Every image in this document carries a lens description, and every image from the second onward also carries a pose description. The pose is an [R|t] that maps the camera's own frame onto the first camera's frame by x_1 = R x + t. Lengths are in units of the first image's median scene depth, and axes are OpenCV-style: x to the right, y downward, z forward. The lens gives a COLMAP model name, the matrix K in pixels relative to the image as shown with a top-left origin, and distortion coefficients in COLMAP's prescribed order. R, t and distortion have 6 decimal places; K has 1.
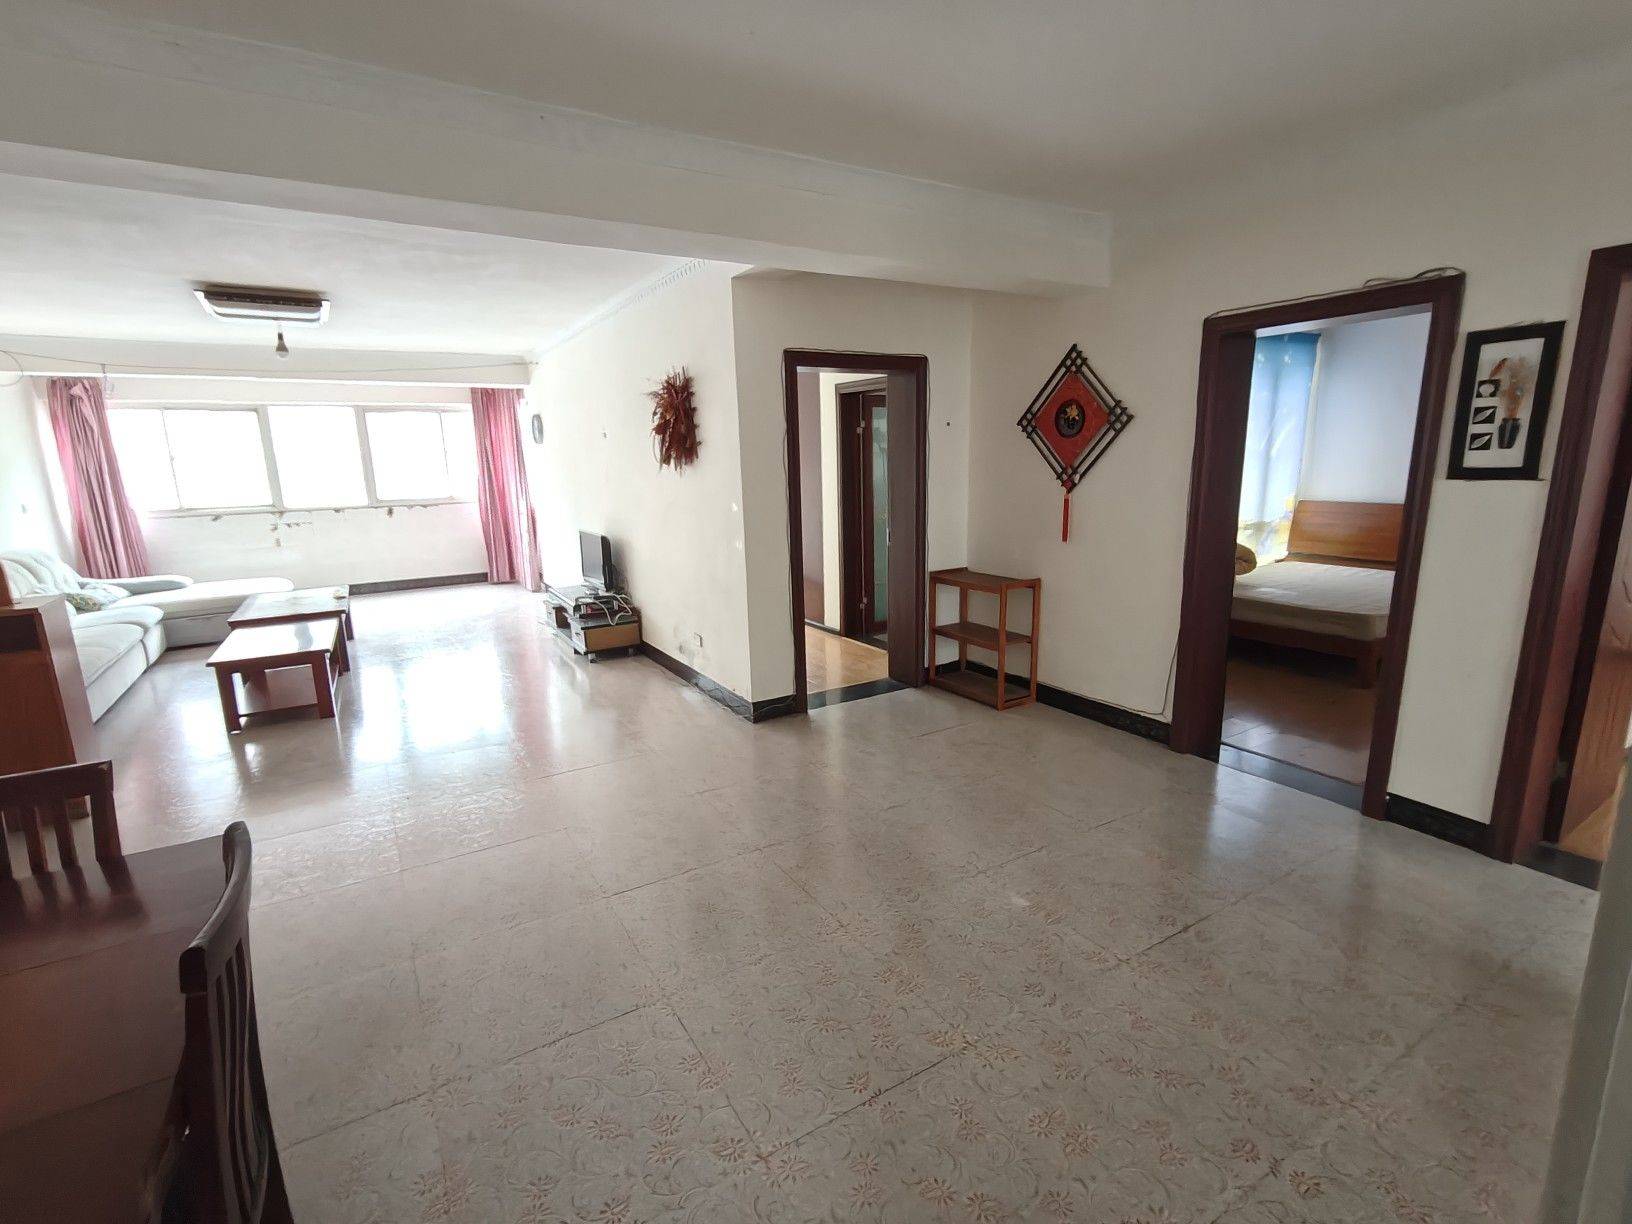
lens RADIAL K [[765.5, 0, 816.2], [0, 765.5, 622.7], [0, 0, 1]] dist [0.010594, 0.000625]
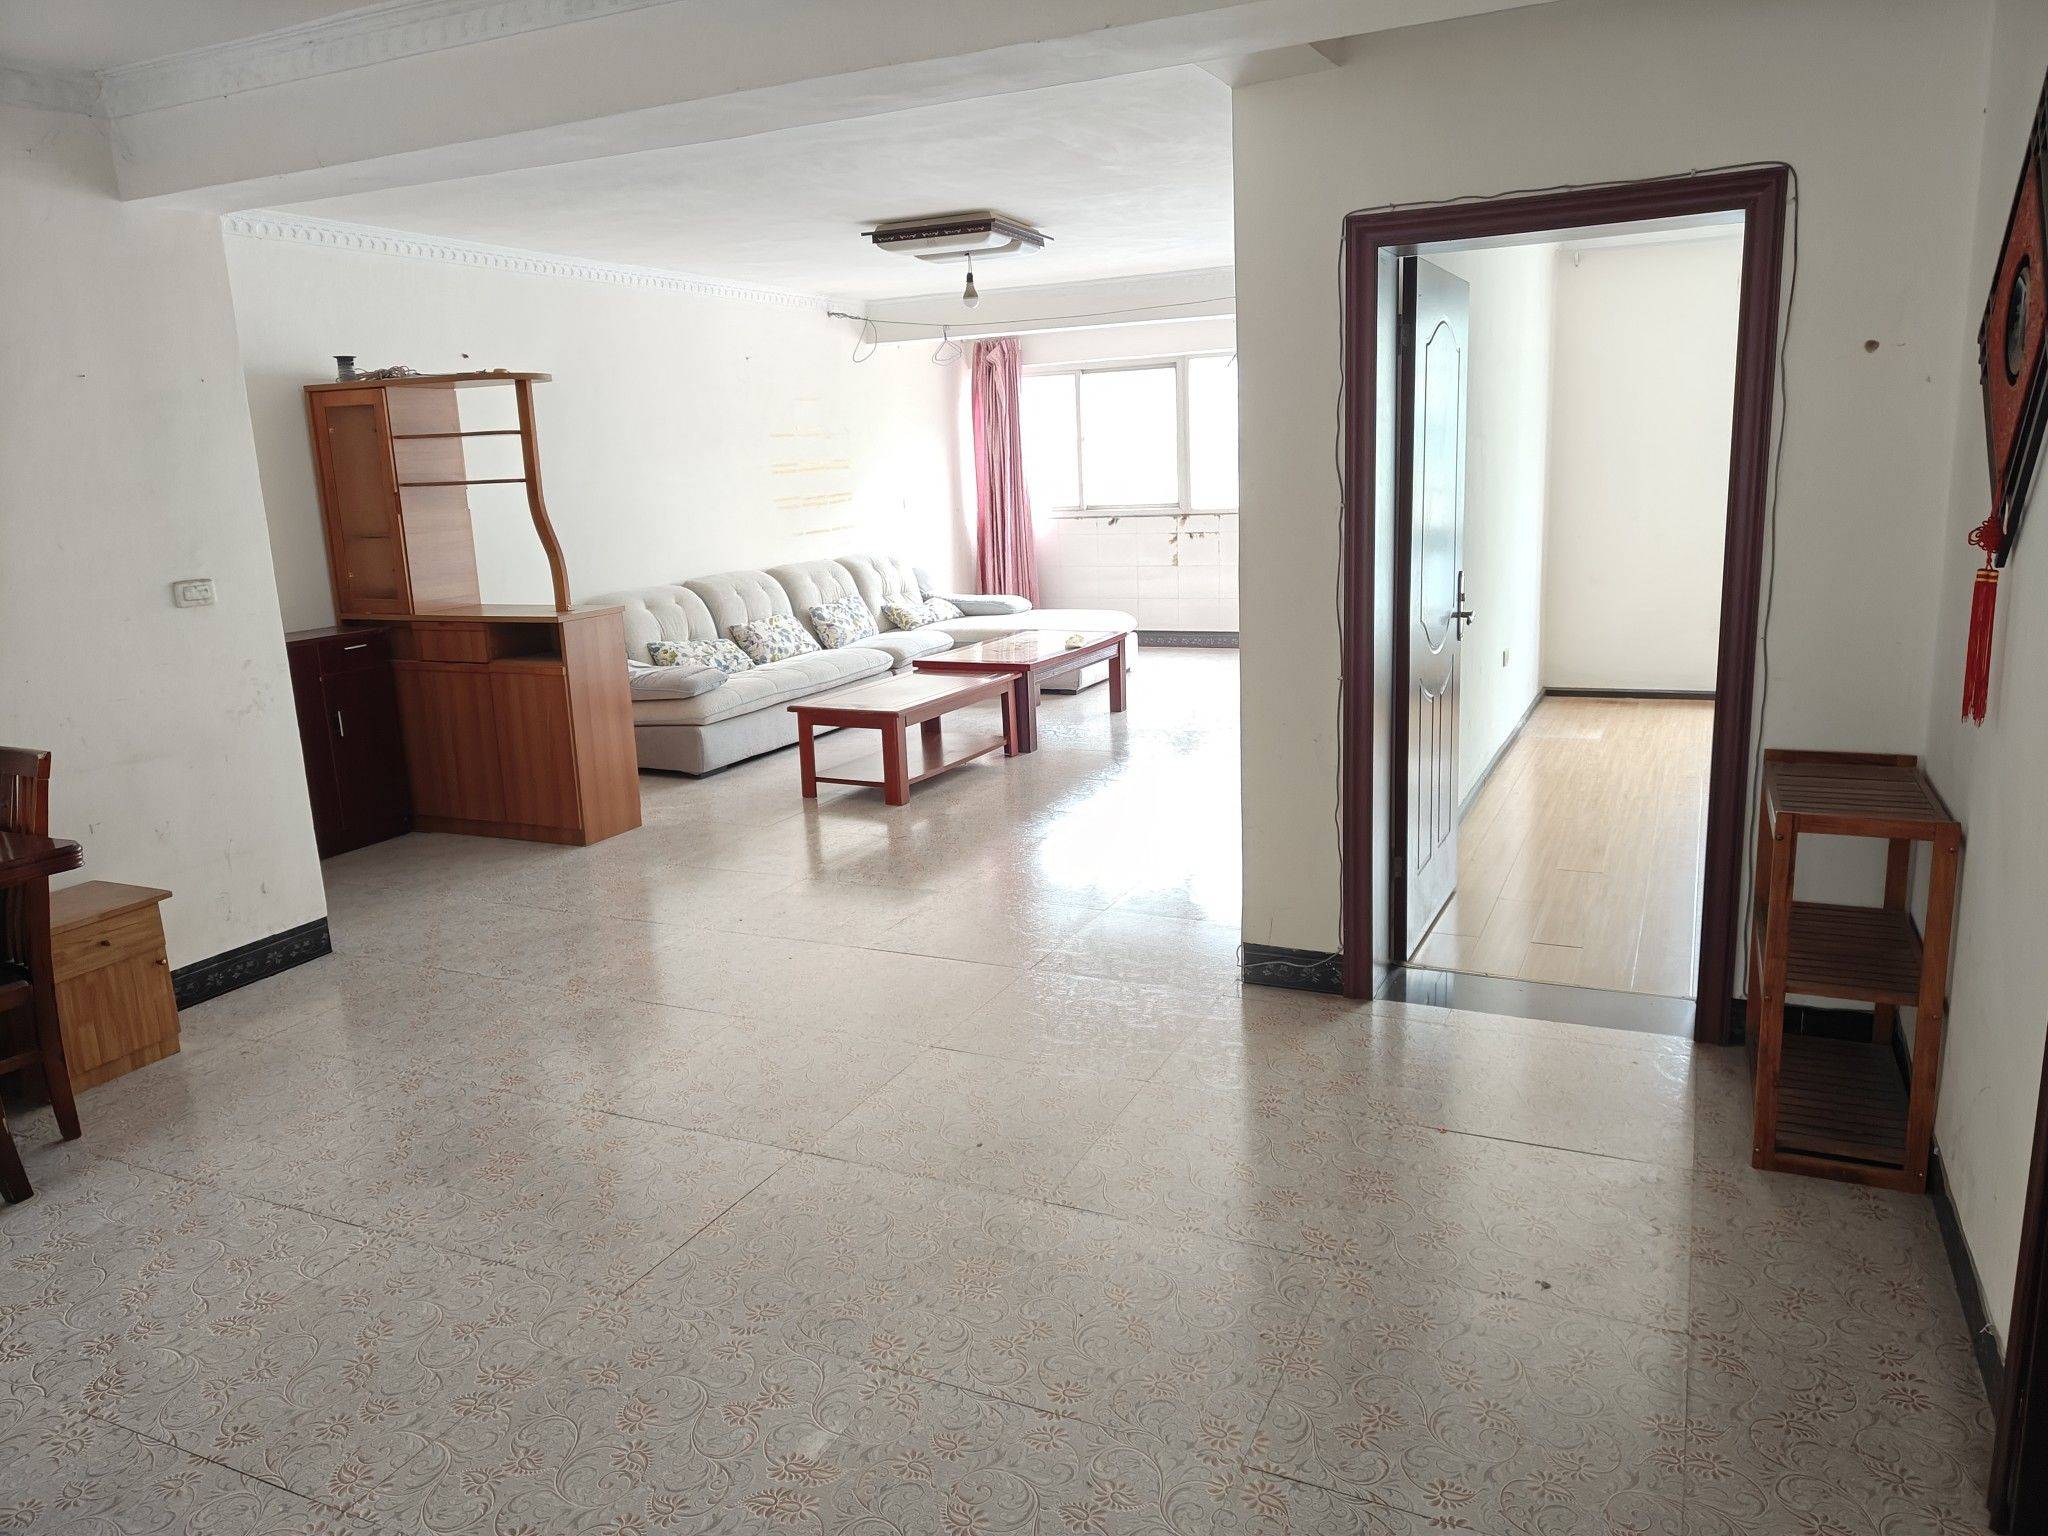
lens RADIAL K [[1429.0, 0, 1030.2], [0, 1429.0, 763.9], [0, 0, 1]] dist [0.028209, -0.004056]
pose [[0.557787, 0.177908, -0.810692, 0.492929], [-0.152355, 0.982107, 0.110699, -0.079104], [0.815881, 0.061766, 0.574912, 0.293528]]
